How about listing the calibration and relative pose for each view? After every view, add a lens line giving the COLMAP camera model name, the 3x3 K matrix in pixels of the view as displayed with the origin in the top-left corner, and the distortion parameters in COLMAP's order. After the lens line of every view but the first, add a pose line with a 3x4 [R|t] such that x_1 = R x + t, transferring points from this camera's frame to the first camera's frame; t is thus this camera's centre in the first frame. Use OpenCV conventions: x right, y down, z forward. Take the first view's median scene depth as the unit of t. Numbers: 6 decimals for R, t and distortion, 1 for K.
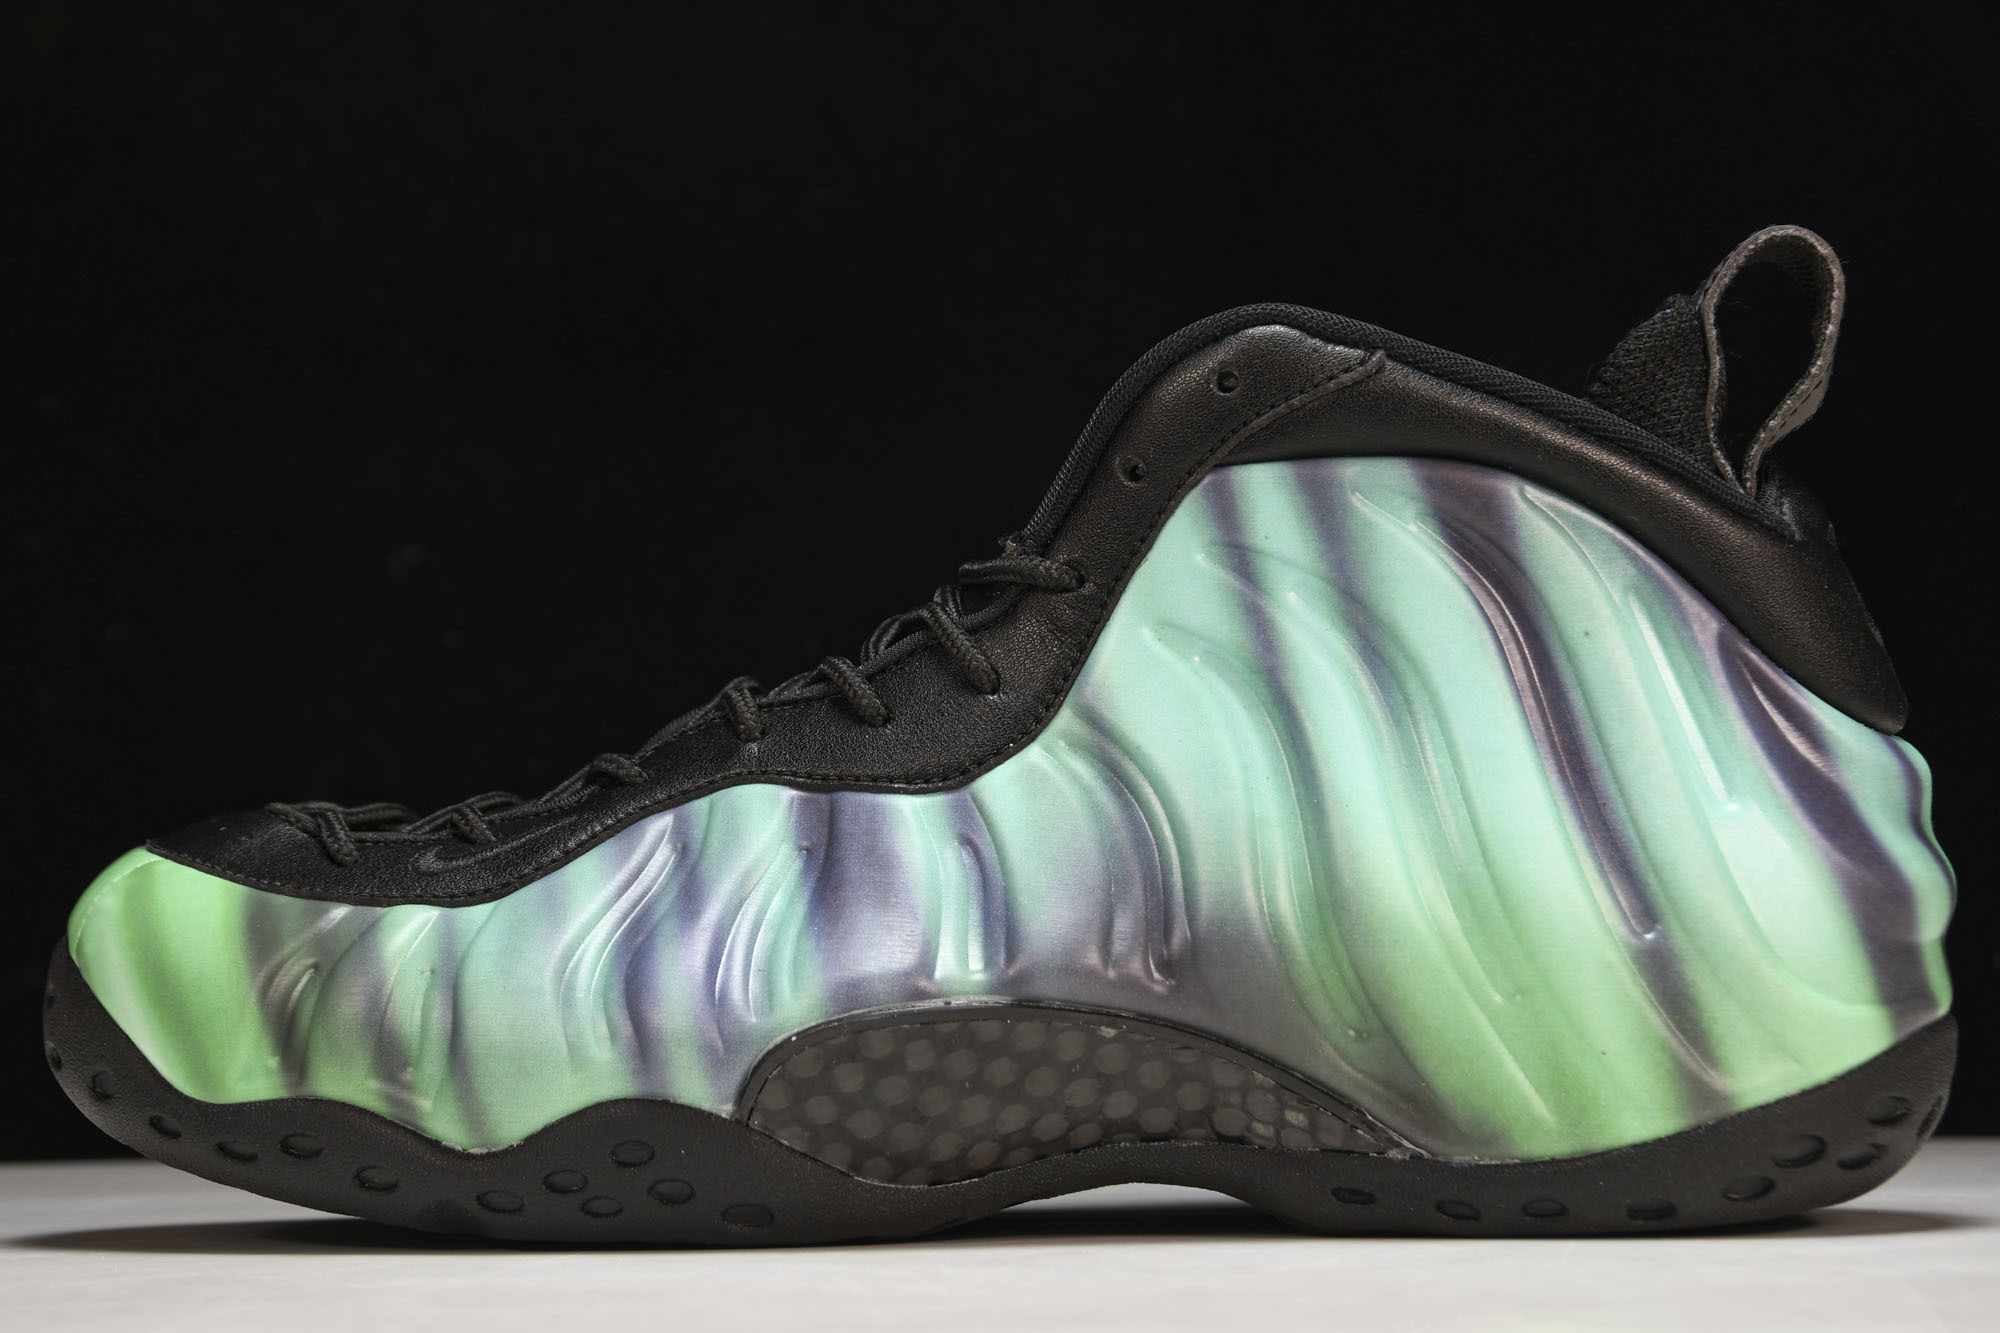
lens RADIAL K [[5601.9, 0, 1001.9], [0, 5601.9, 678.4], [0, 0, 1]] dist [0.336115, 0.000000]
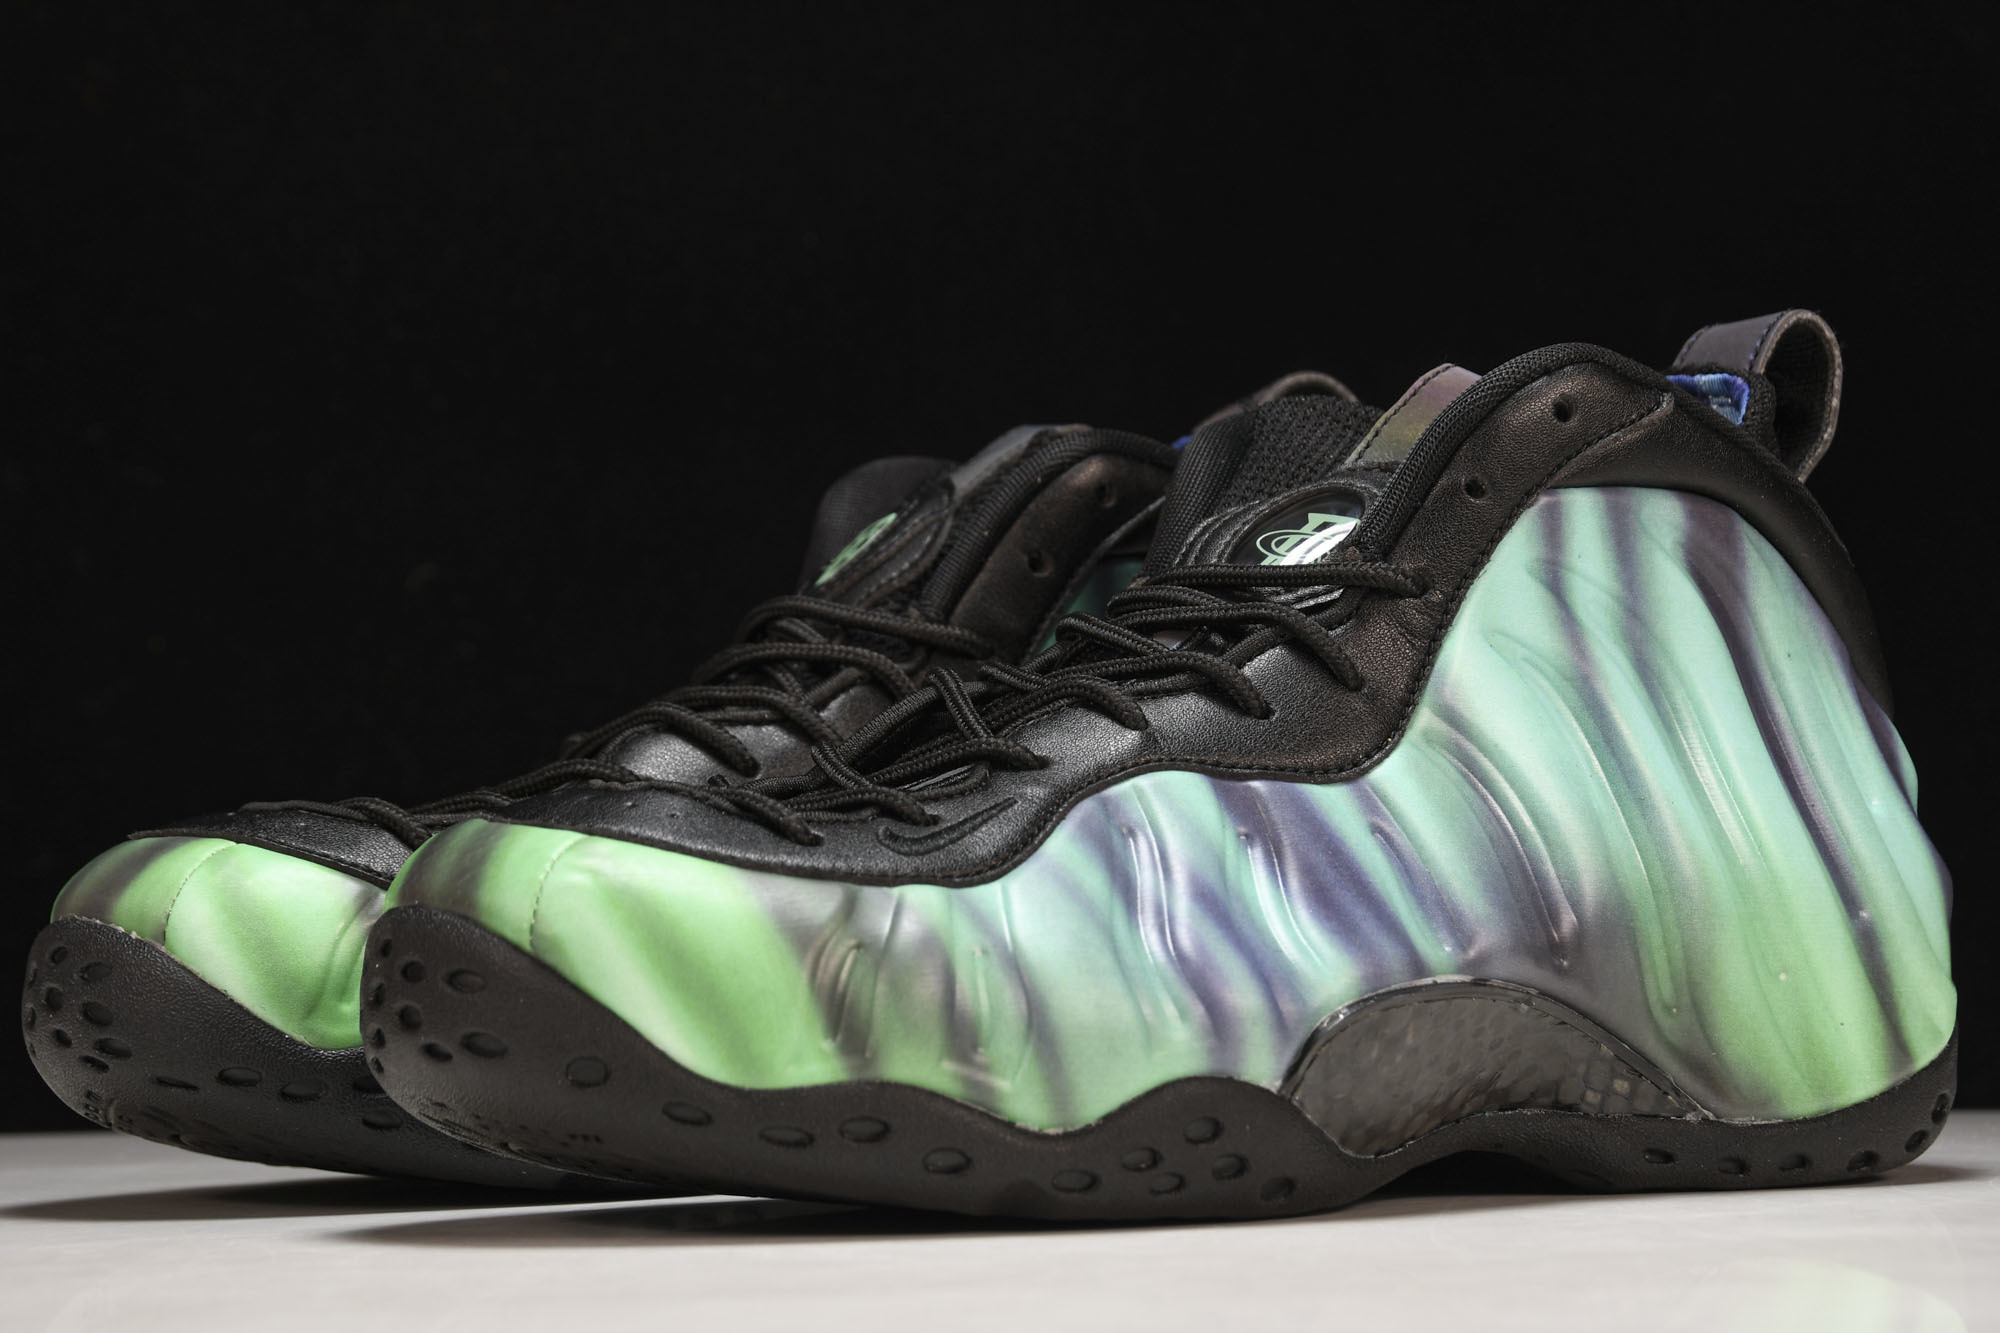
lens RADIAL K [[4889.3, 0, 1016.8], [0, 4889.3, 658.3], [0, 0, 1]] dist [0.192817, 0.000000]
pose [[0.786169, 0.036107, 0.616955, -0.634226], [-0.025599, 0.999338, -0.025865, 0.022478], [-0.617481, 0.004541, 0.786573, 0.317076]]
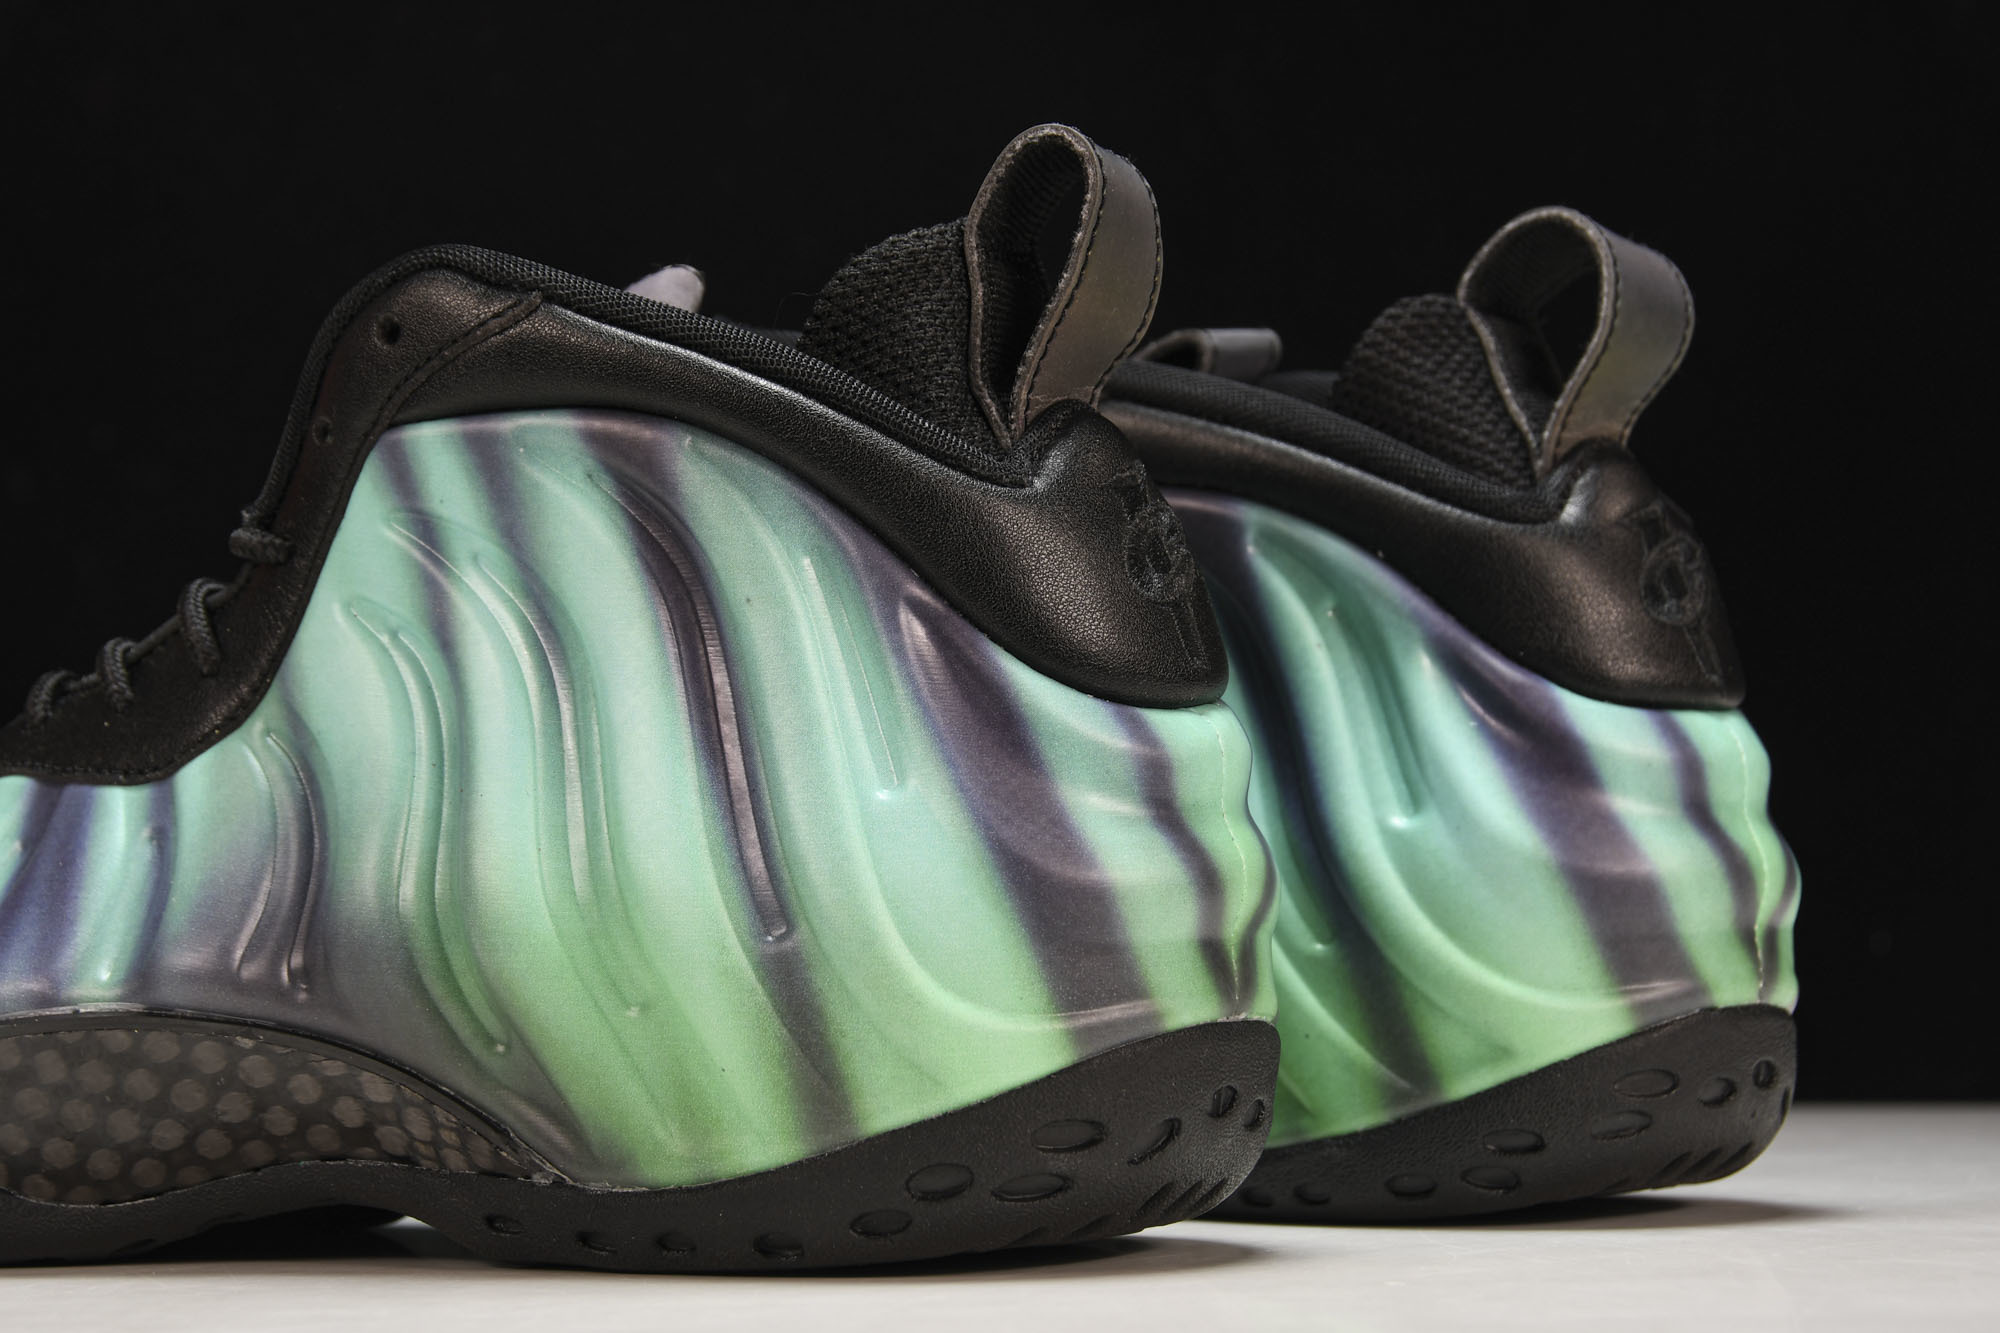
lens RADIAL K [[4889.3, 0, 1004.7], [0, 4889.3, 680.3], [0, 0, 1]] dist [0.192817, 0.000000]
pose [[0.921256, -0.016891, -0.388591, 0.445861], [0.020630, 0.999772, 0.005451, 0.001507], [0.388410, -0.013039, 0.921394, 0.300331]]
